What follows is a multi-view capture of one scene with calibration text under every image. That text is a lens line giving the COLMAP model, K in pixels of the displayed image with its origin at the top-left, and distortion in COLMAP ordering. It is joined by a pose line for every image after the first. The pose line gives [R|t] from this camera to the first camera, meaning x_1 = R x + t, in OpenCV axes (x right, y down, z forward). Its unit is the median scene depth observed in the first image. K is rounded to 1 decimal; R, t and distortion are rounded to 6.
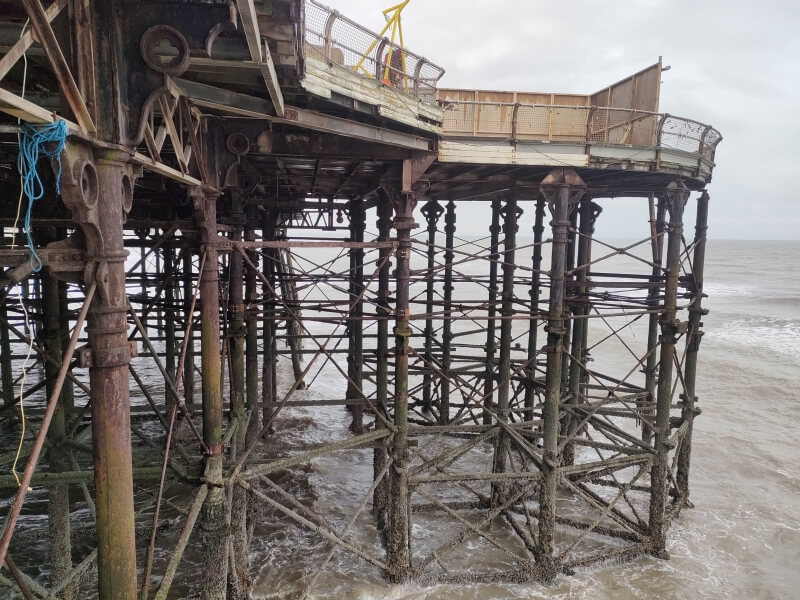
lens RADIAL K [[591.2, 0, 398.7], [0, 591.2, 307.3], [0, 0, 1]] dist [0.042024, -0.000217]
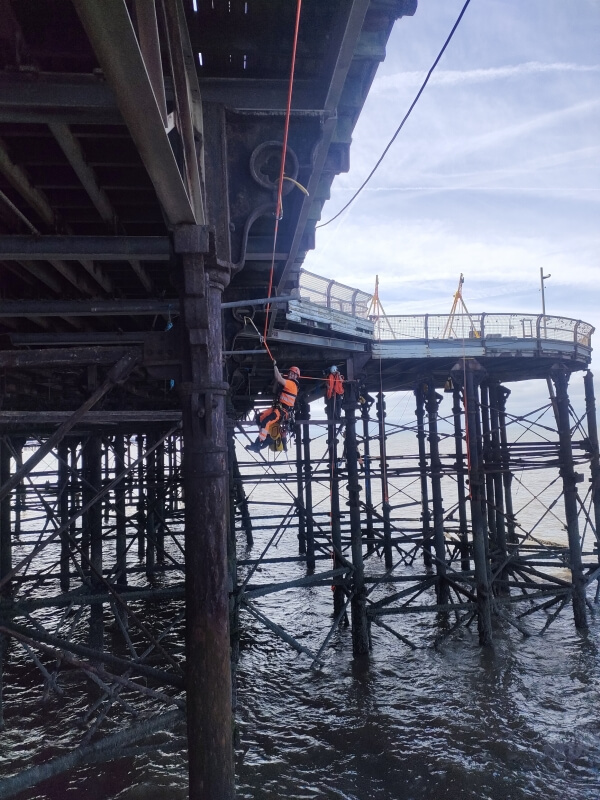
lens RADIAL K [[591.2, 0, 295.6], [0, 591.2, 396.6], [0, 0, 1]] dist [0.042024, -0.000217]
pose [[0.997223, -0.060805, -0.042998, -0.039409], [0.051642, 0.980613, -0.189027, 0.059067], [0.053658, 0.186282, 0.981030, -0.222686]]
